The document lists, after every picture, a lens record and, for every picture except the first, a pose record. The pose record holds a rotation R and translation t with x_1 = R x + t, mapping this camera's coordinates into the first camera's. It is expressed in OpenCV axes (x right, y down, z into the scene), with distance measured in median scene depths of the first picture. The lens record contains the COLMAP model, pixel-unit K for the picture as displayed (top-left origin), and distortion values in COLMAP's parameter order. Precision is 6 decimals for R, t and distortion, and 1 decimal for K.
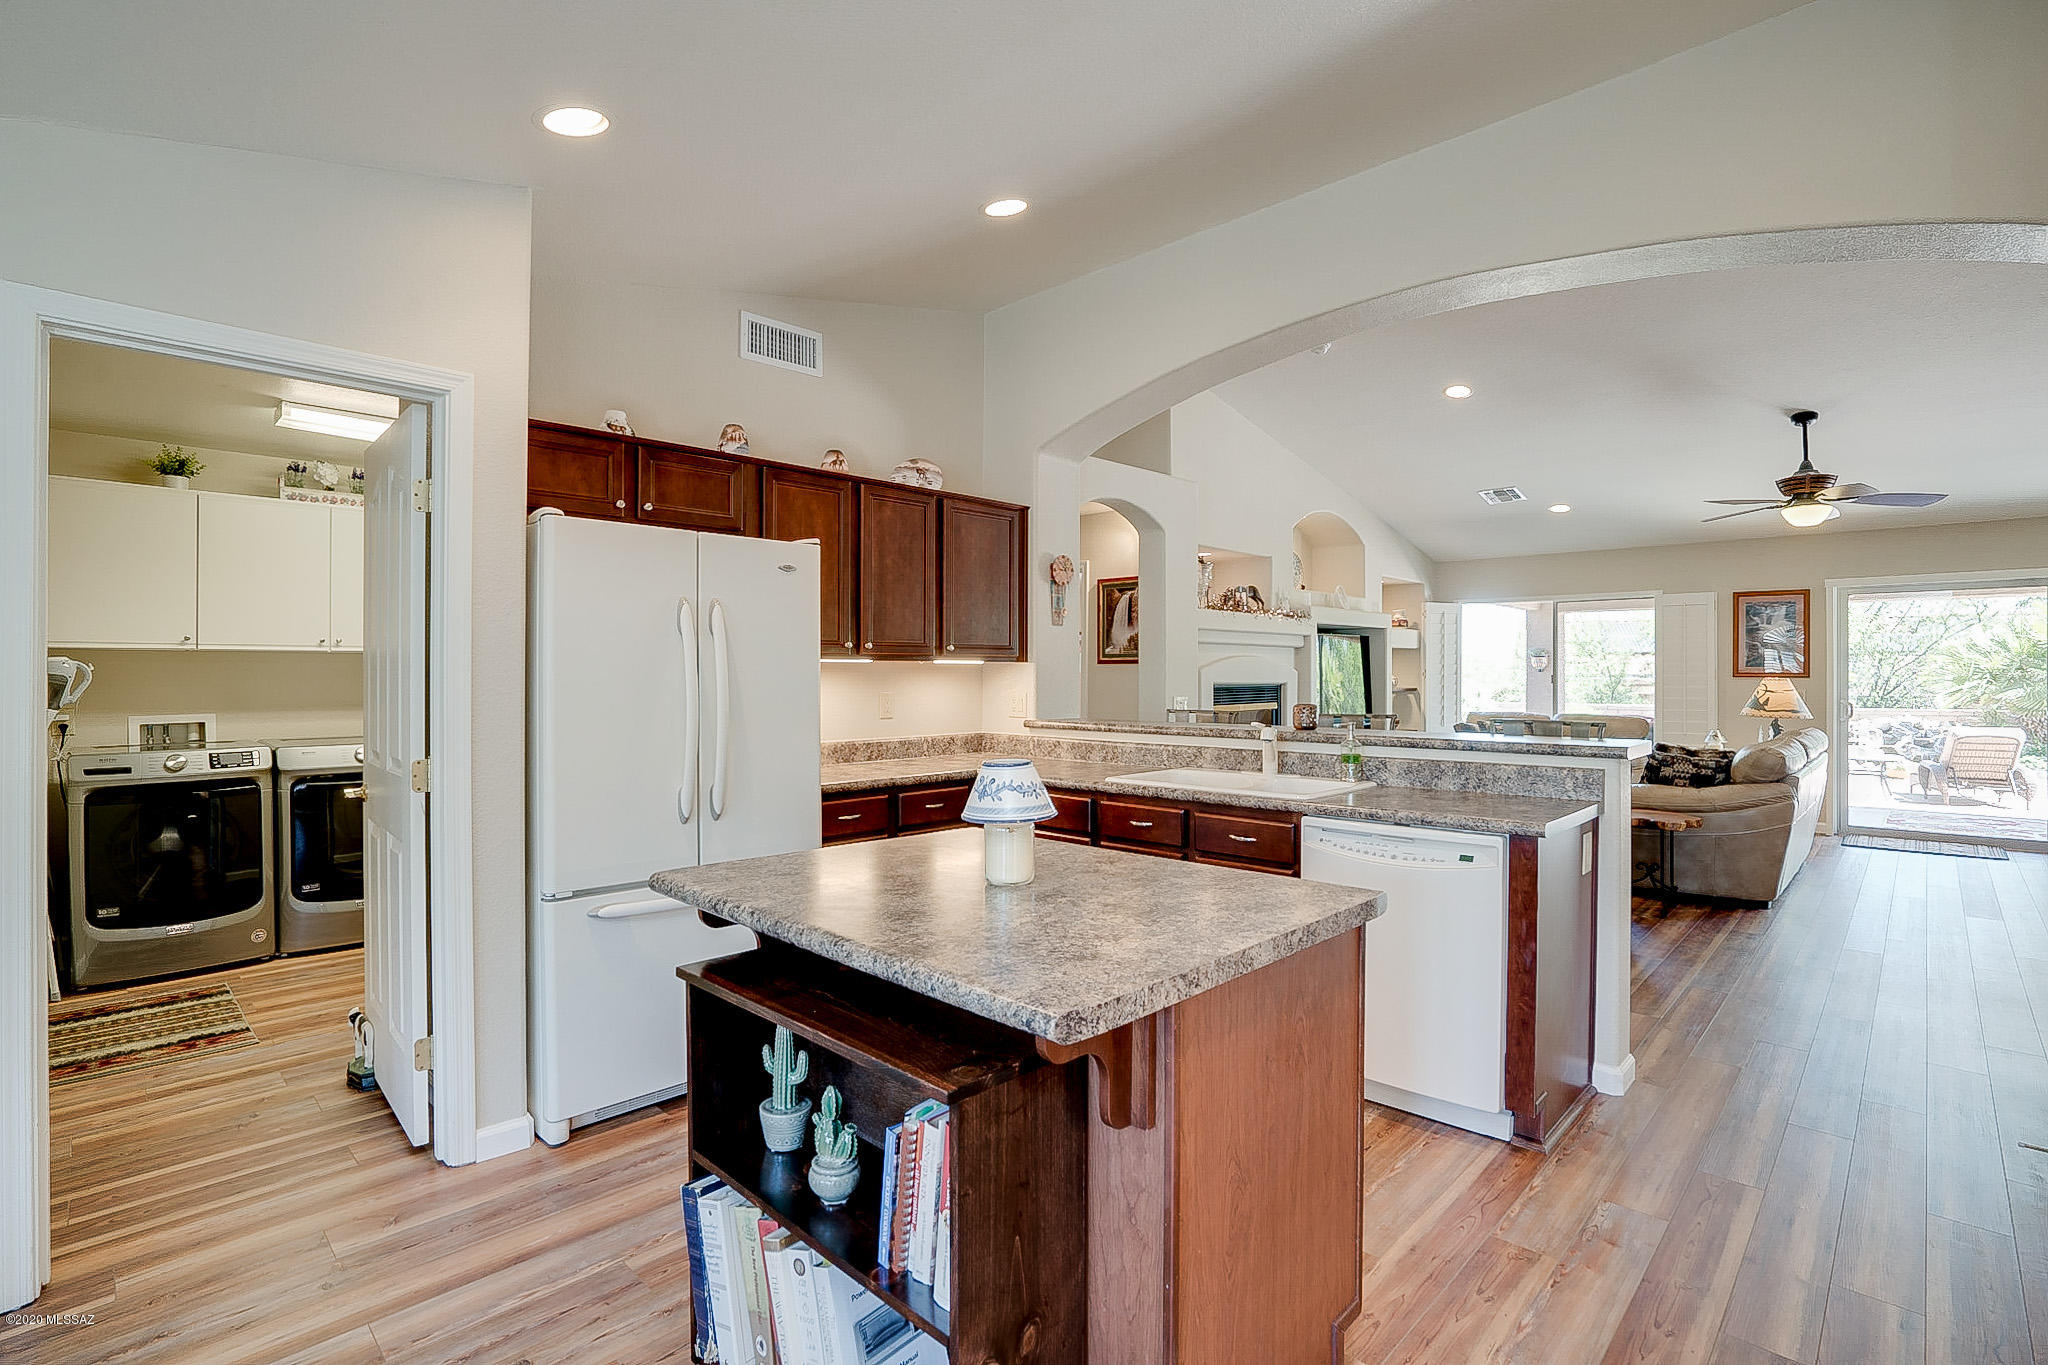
lens RADIAL K [[954.0, 0, 1015.7], [0, 954.0, 677.3], [0, 0, 1]] dist [-0.064969, 0.023919]
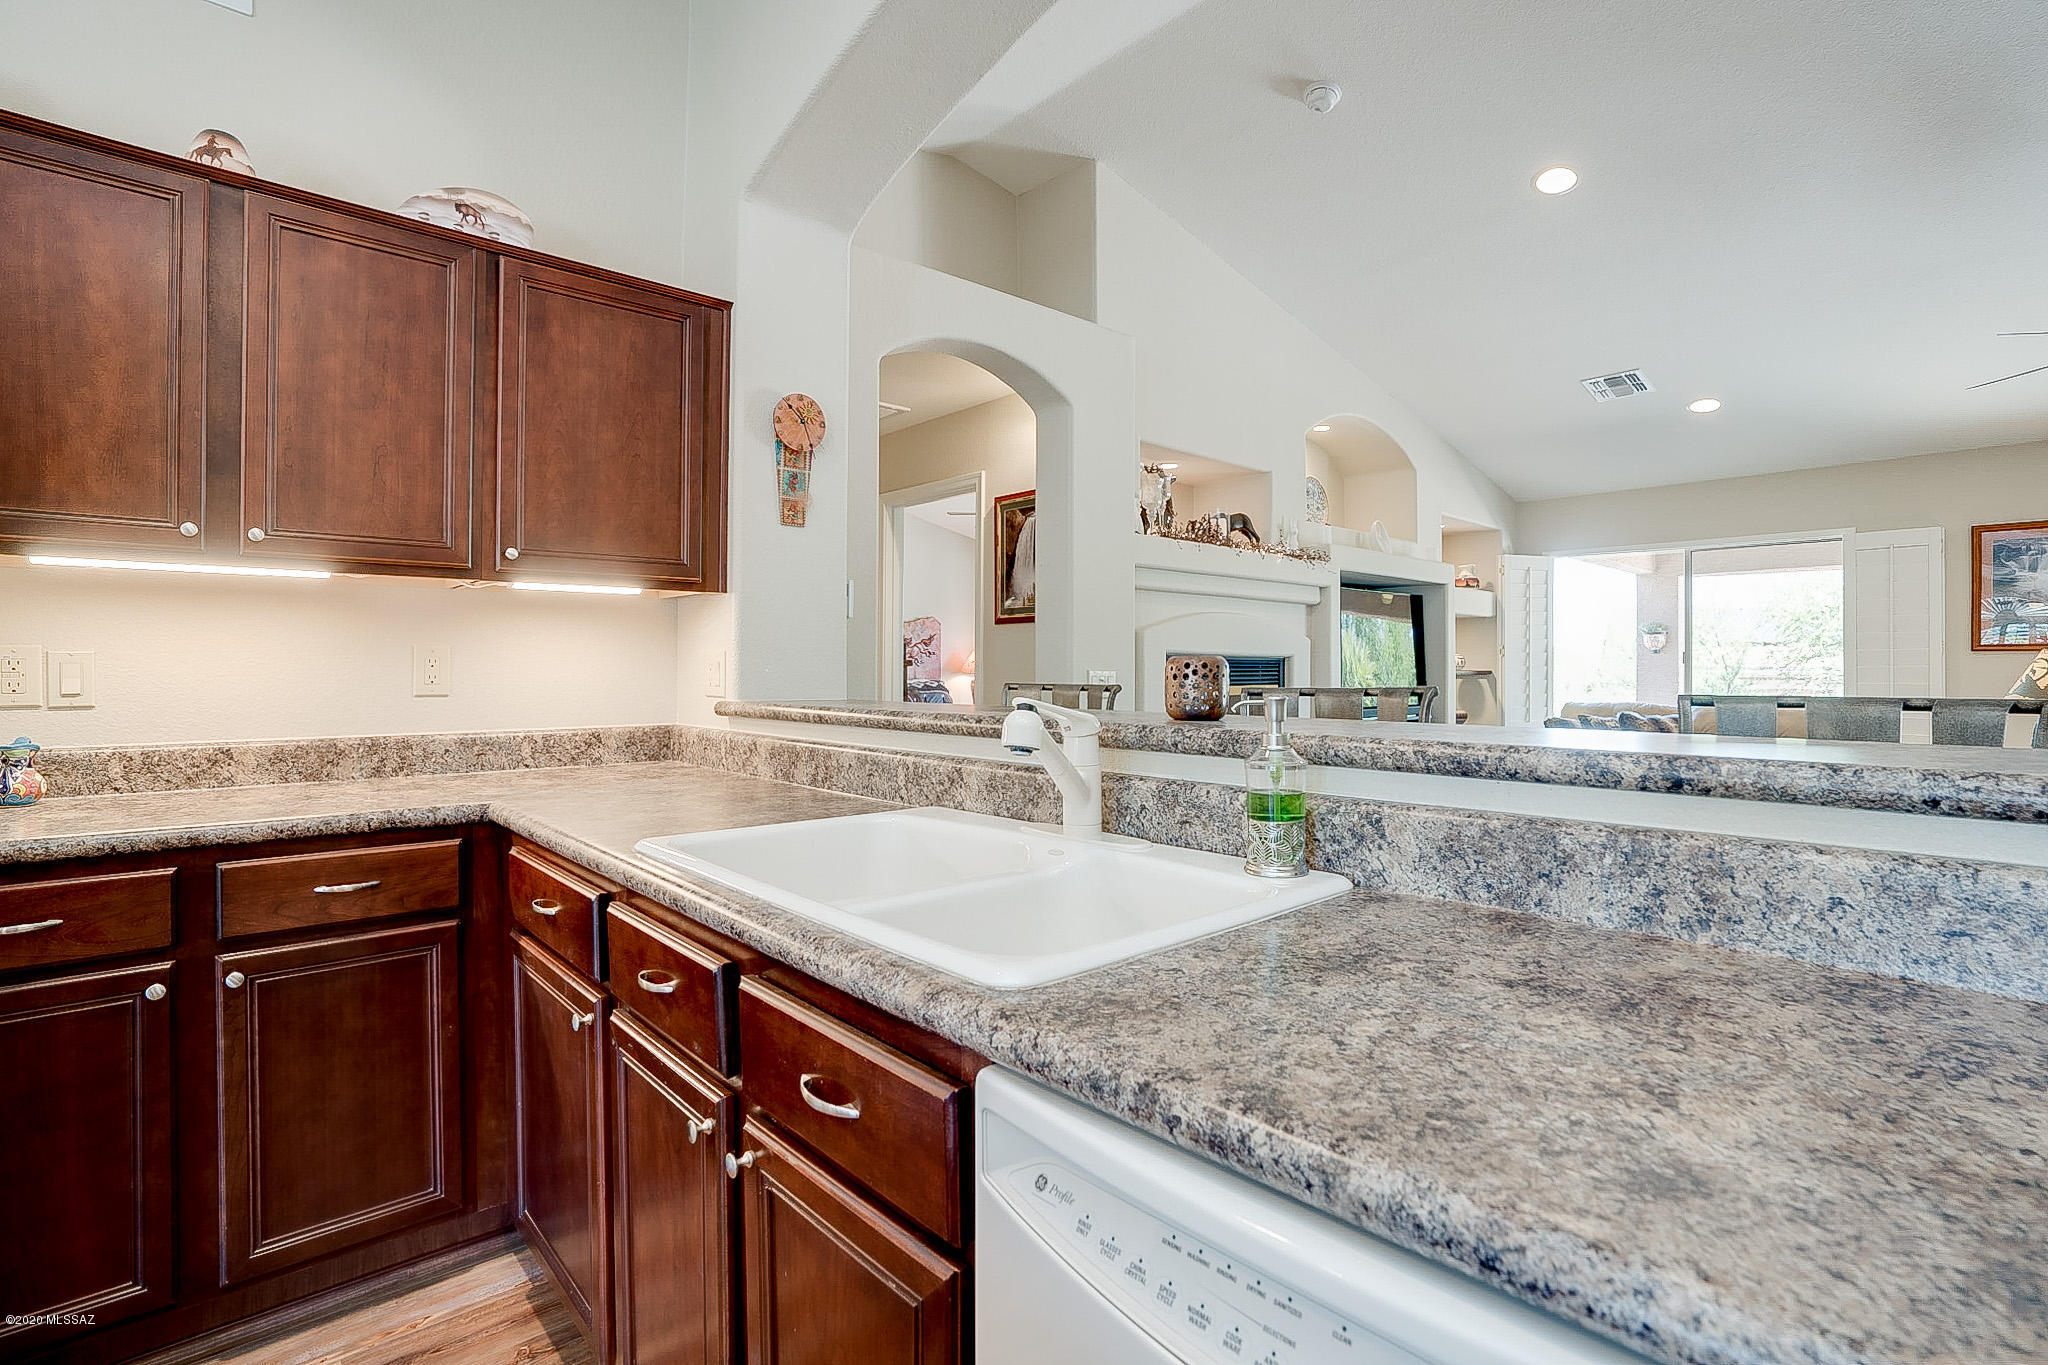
lens RADIAL K [[954.0, 0, 1015.7], [0, 954.0, 677.3], [0, 0, 1]] dist [-0.064969, 0.023919]
pose [[0.997671, 0.001615, -0.068186, 0.142667], [-0.001378, 0.999993, 0.003519, 0.019957], [0.068191, -0.003417, 0.997666, 0.330052]]
